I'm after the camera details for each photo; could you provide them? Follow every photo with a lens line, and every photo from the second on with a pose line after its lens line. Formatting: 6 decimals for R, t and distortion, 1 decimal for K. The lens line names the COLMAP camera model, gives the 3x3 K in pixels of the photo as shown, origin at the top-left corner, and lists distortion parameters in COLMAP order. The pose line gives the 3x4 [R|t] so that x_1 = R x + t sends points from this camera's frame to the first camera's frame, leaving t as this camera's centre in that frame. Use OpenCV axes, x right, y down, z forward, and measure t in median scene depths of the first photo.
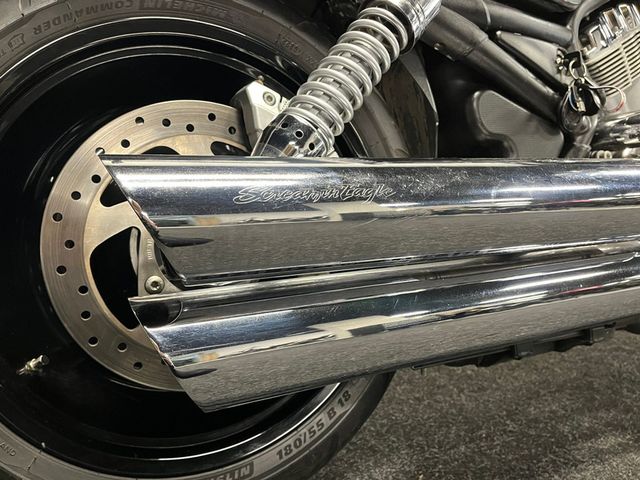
lens RADIAL K [[533.5, 0, 321.3], [0, 533.5, 244.4], [0, 0, 1]] dist [0.032130, -0.046931]
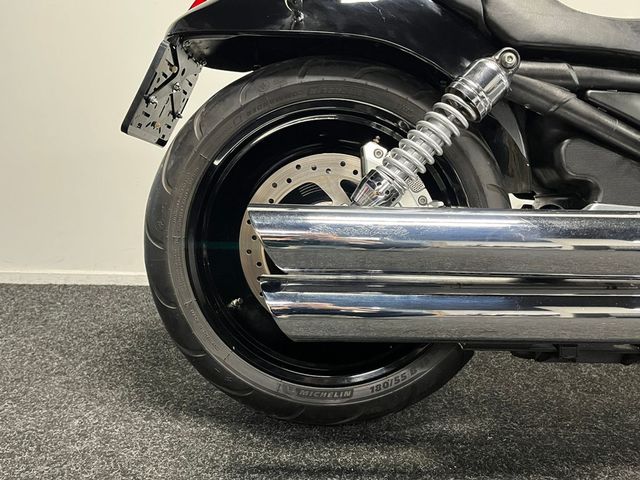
lens RADIAL K [[533.5, 0, 320.0], [0, 533.5, 237.4], [0, 0, 1]] dist [0.032130, -0.046931]
pose [[0.898872, 0.106083, -0.425177, 0.361043], [-0.088251, 0.994199, 0.061483, -0.099242], [0.429233, -0.017743, 0.903020, -0.373910]]
